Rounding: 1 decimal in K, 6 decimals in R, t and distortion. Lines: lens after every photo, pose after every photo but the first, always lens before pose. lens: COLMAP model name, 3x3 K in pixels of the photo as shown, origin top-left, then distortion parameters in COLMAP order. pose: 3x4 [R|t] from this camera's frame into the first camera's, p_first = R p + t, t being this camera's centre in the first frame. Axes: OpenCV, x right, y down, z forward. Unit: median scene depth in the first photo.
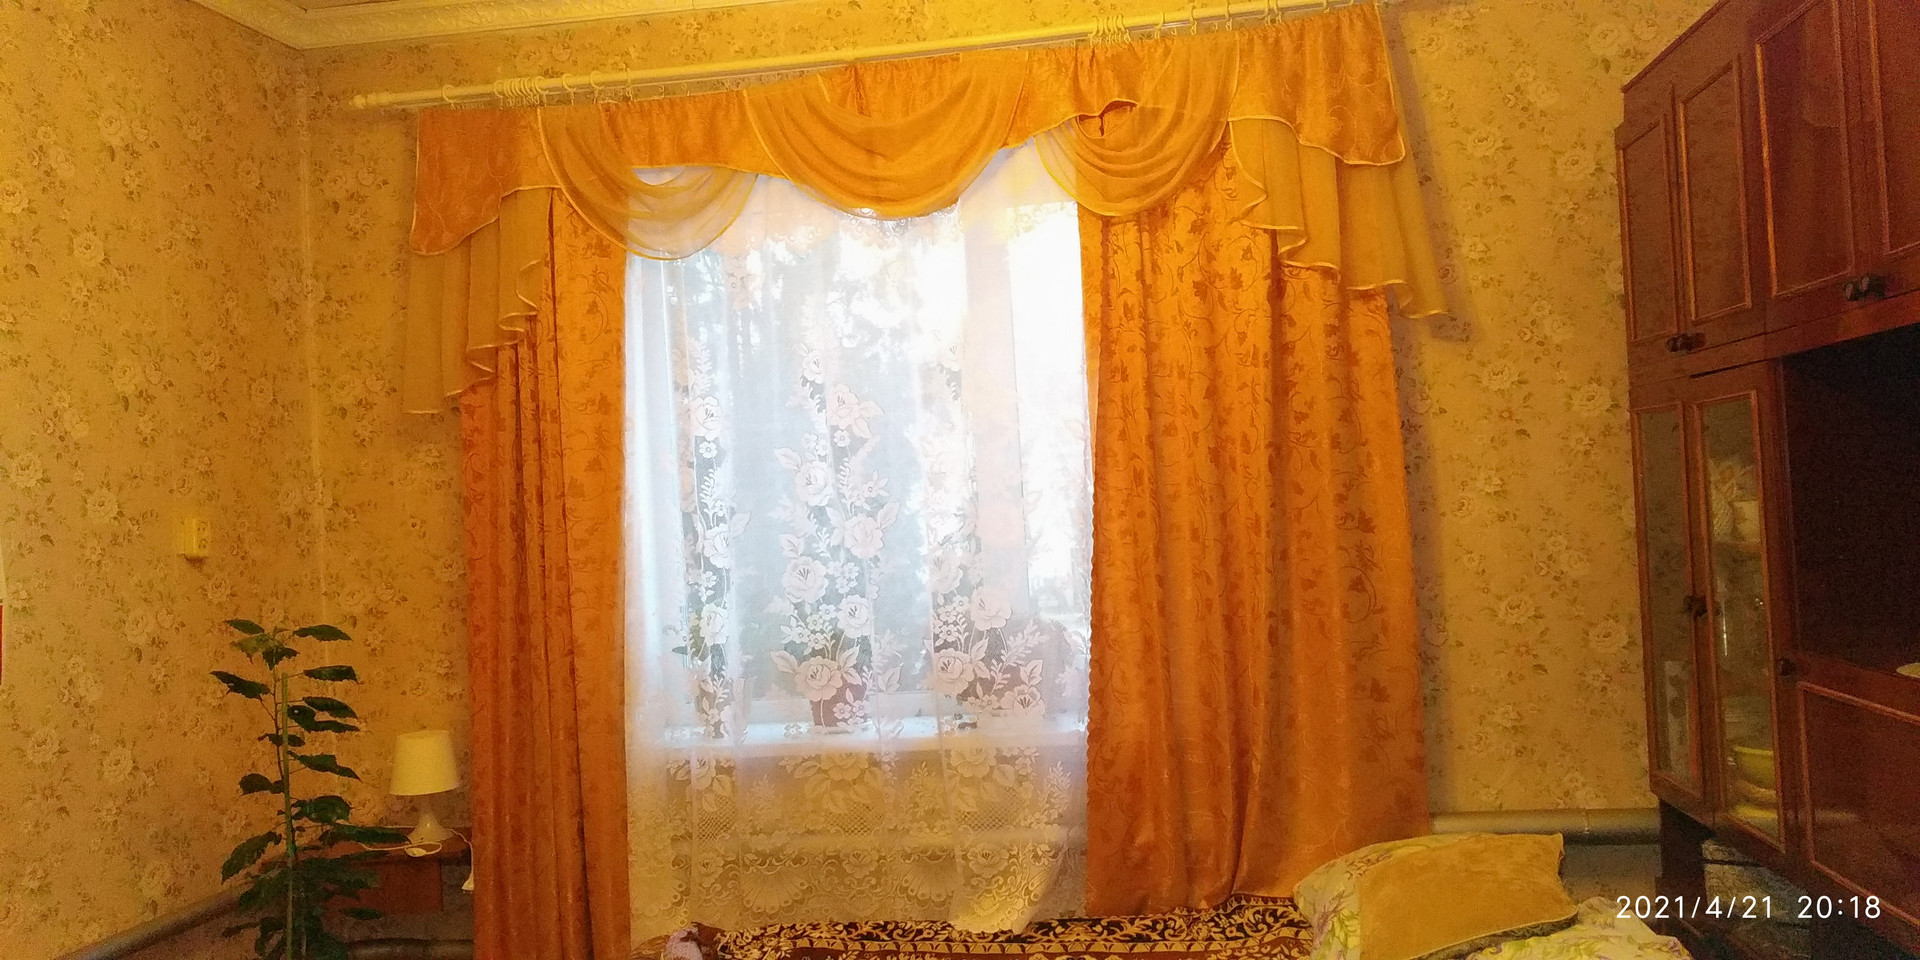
lens RADIAL K [[1431.1, 0, 960.6], [0, 1431.1, 472.3], [0, 0, 1]] dist [0.059038, -0.108876]
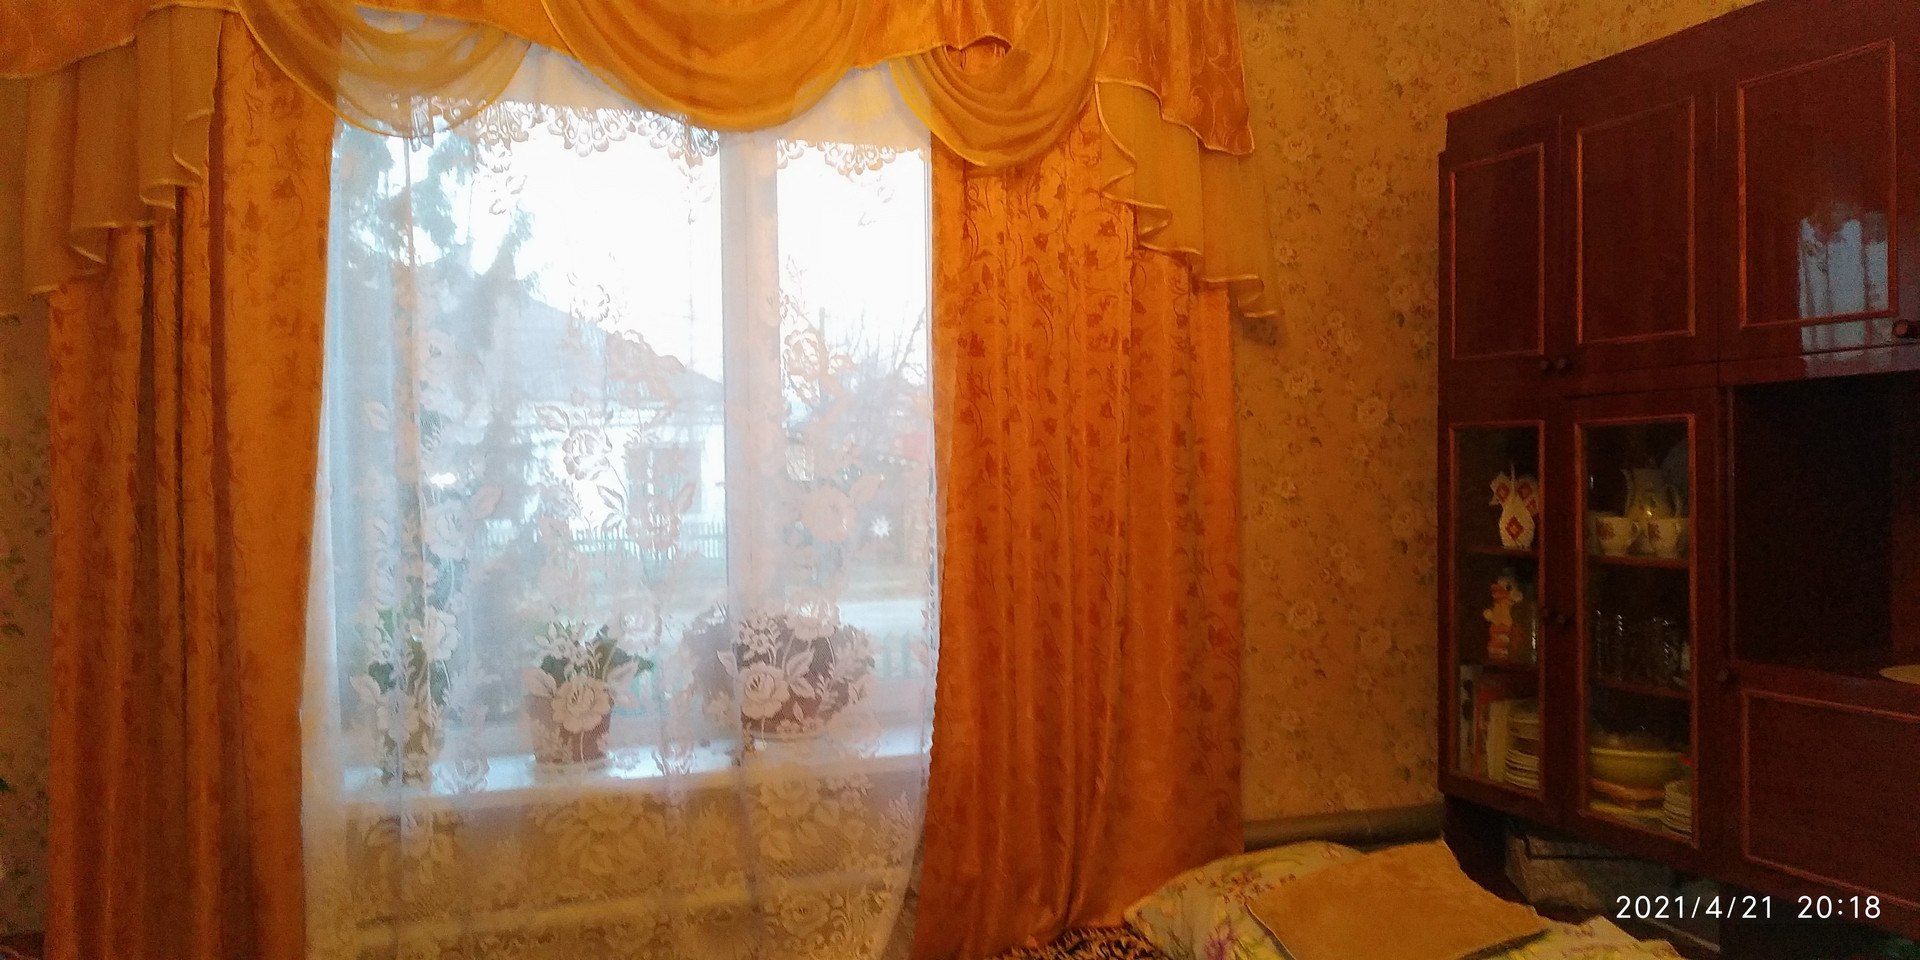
lens RADIAL K [[1450.4, 0, 960.0], [0, 1450.4, 480.0], [0, 0, 1]] dist [0.069562, -0.163554]
pose [[0.882039, 0.045269, 0.468996, -0.306940], [-0.048572, 0.998807, -0.005059, 0.017412], [-0.468666, -0.018318, 0.883186, 0.214204]]
